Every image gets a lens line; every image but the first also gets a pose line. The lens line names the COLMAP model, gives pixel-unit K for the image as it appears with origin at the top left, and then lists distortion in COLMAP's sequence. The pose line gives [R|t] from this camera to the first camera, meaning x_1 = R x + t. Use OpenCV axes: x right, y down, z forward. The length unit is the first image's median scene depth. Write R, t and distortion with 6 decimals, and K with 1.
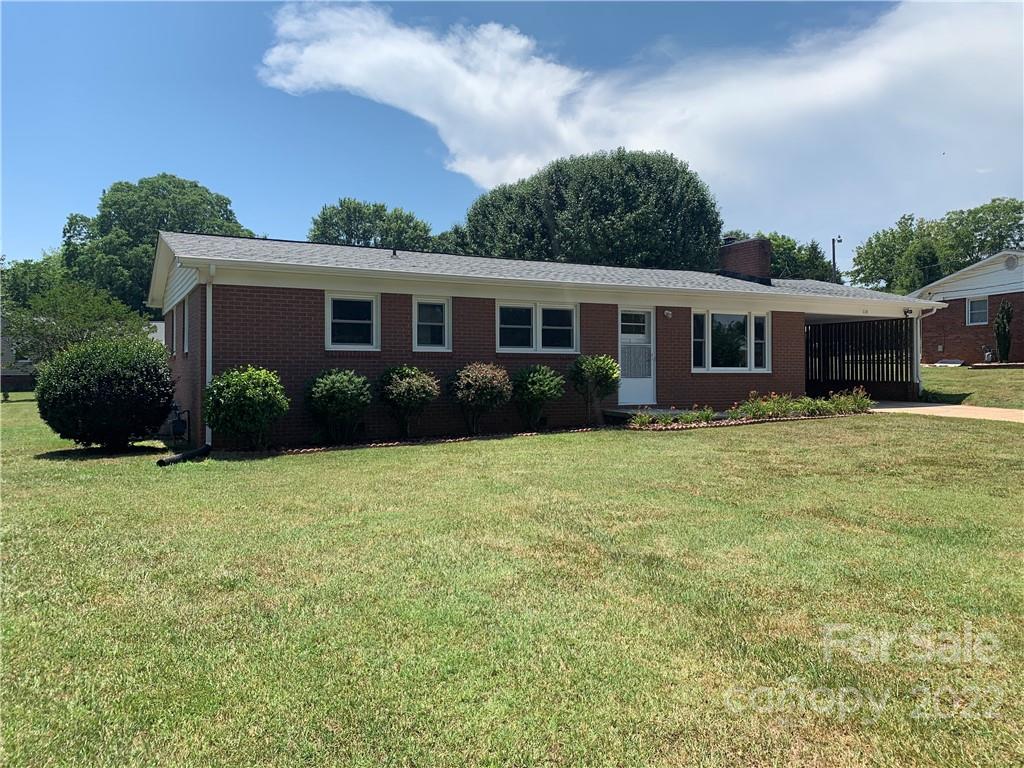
lens RADIAL K [[779.1, 0, 520.1], [0, 779.1, 358.4], [0, 0, 1]] dist [0.041544, -0.051801]
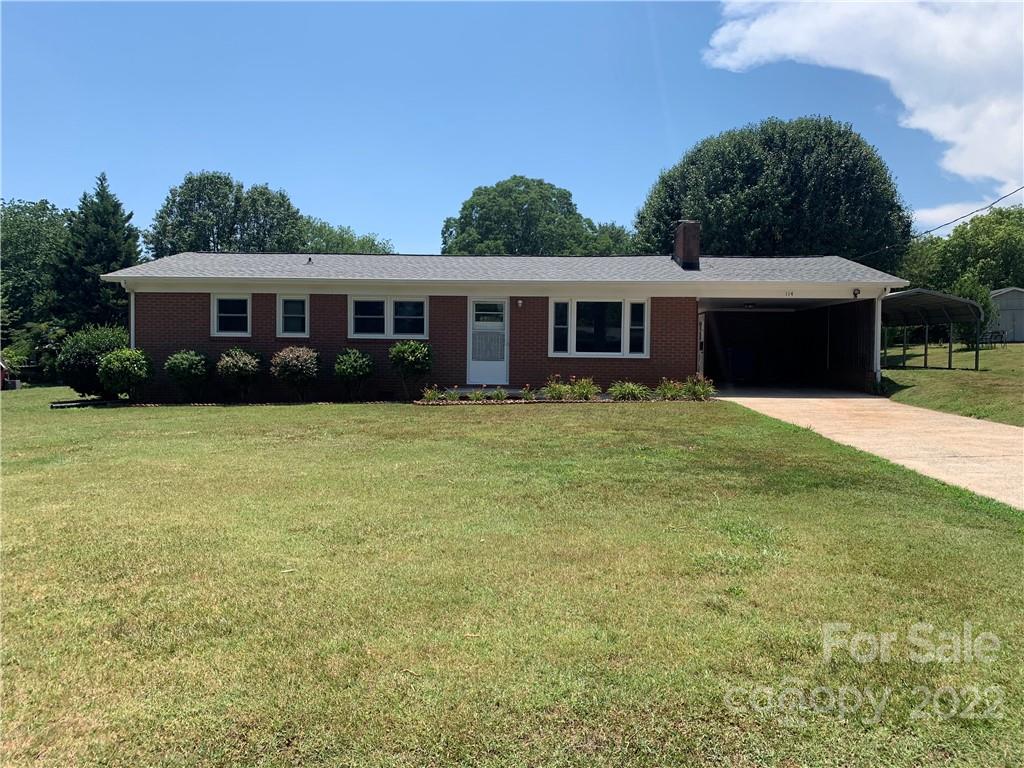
lens RADIAL K [[779.1, 0, 549.7], [0, 779.1, 369.0], [0, 0, 1]] dist [0.041544, -0.051801]
pose [[0.872919, 0.023845, -0.487281, 0.775762], [-0.003391, 0.999077, 0.042814, -0.011242], [0.487853, -0.035721, 0.872195, 0.060621]]
